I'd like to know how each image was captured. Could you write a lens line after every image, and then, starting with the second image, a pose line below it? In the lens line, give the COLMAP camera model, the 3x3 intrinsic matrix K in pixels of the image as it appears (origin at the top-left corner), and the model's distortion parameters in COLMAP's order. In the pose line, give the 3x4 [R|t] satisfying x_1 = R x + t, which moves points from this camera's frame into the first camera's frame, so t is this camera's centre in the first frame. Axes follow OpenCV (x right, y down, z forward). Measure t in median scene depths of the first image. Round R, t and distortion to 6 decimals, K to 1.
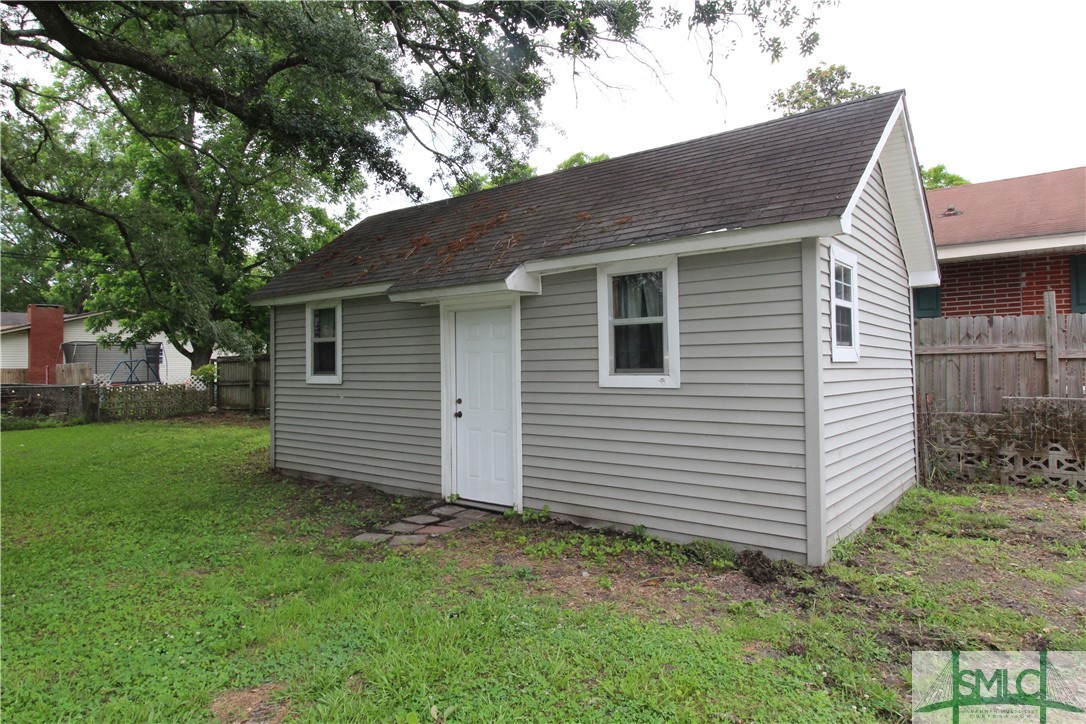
lens RADIAL K [[660.9, 0, 543.0], [0, 660.9, 362.0], [0, 0, 1]] dist [0.063546, -0.000402]
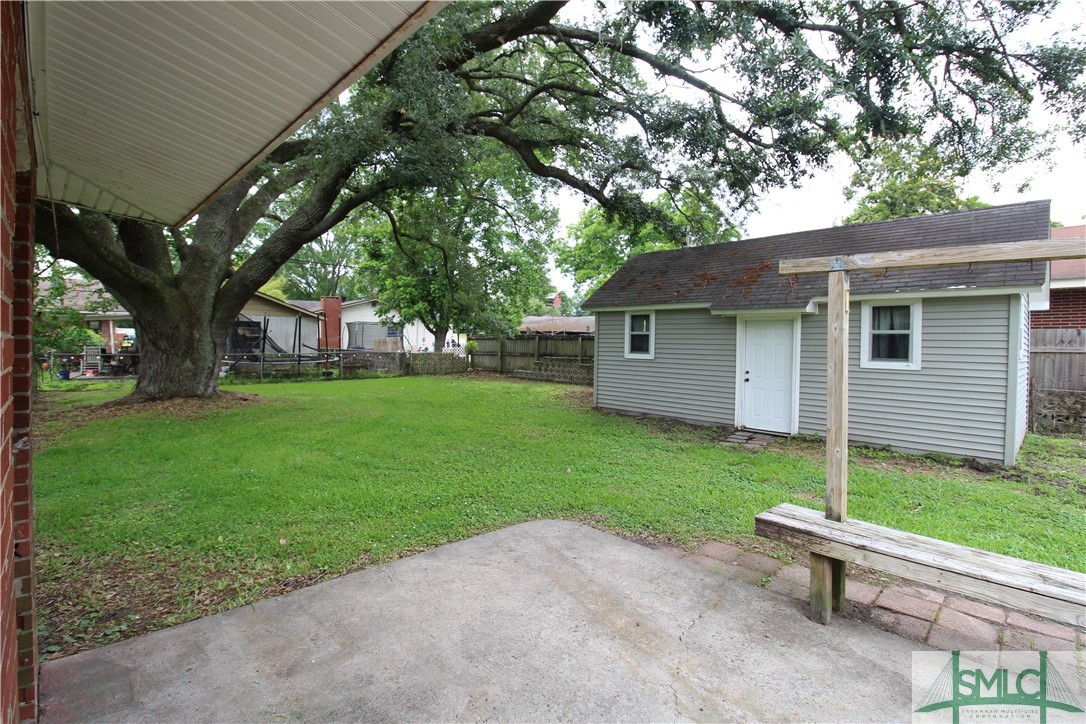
lens RADIAL K [[512.8, 0, 543.0], [0, 512.8, 362.0], [0, 0, 1]] dist [-0.003033, -0.000651]
pose [[0.990412, 0.032473, -0.134277, -0.444315], [-0.026470, 0.998579, 0.046253, -0.014892], [0.135588, -0.042256, 0.989864, -0.374386]]
